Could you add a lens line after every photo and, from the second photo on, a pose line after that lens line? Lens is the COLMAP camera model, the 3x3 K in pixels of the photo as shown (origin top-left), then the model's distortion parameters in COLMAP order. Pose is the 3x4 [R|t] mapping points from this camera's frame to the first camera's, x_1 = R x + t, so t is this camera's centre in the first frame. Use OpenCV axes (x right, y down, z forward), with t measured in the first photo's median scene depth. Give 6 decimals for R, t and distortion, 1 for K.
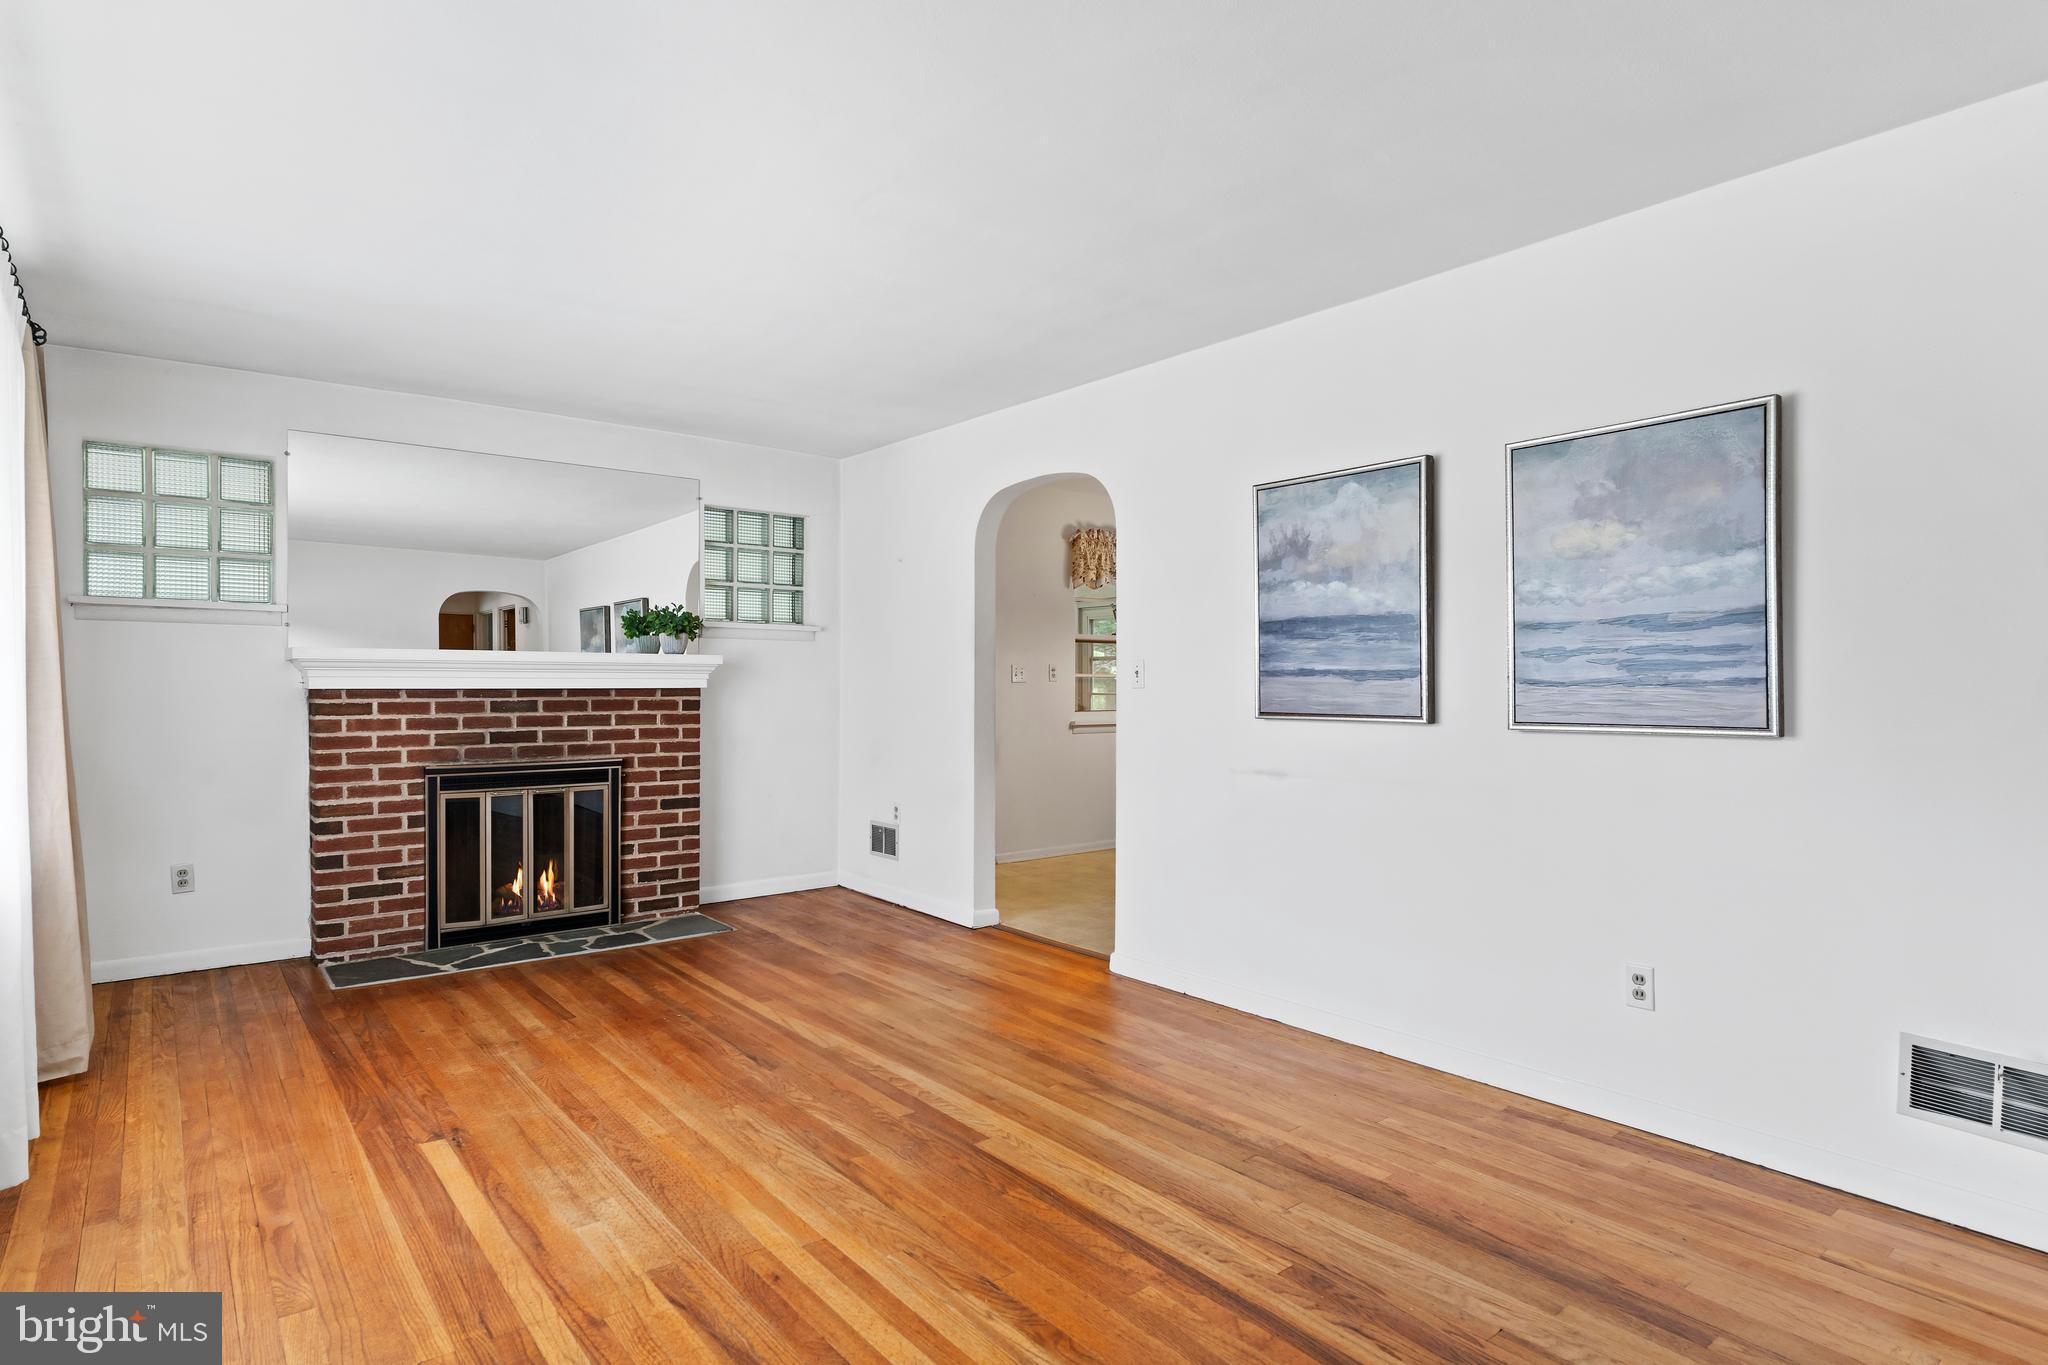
lens RADIAL K [[1073.7, 0, 1004.4], [0, 1073.7, 681.8], [0, 0, 1]] dist [-0.012098, -0.000789]
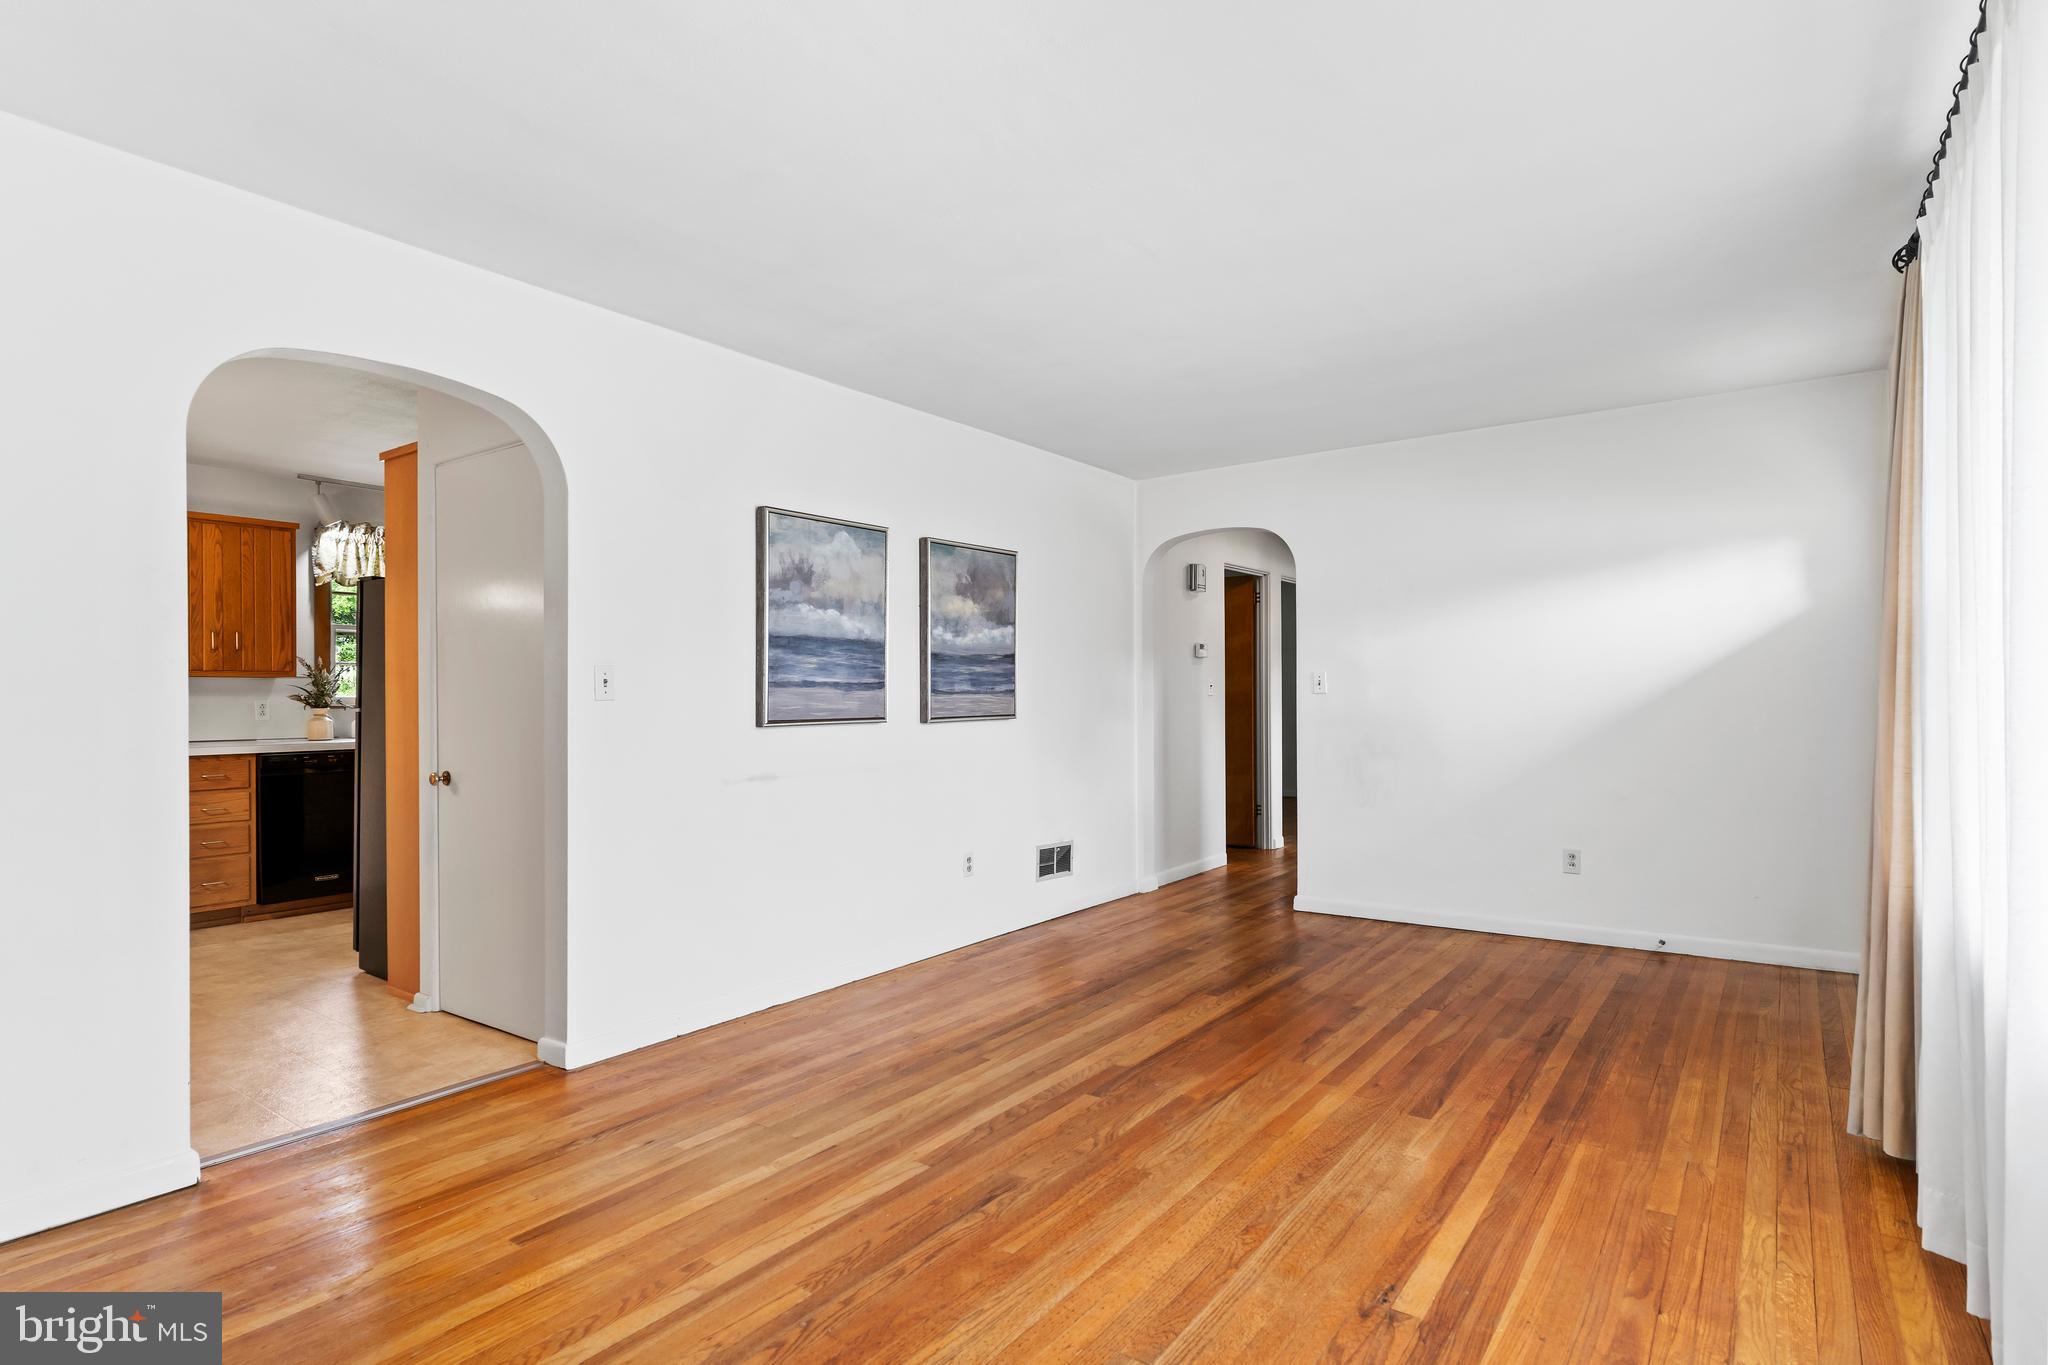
lens RADIAL K [[1073.7, 0, 1006.9], [0, 1073.7, 686.0], [0, 0, 1]] dist [-0.012098, -0.000789]
pose [[-0.267907, 0.009014, 0.963403, -0.980470], [0.005344, 0.999955, -0.007870, 0.004122], [-0.963430, 0.003040, -0.267943, 1.221437]]
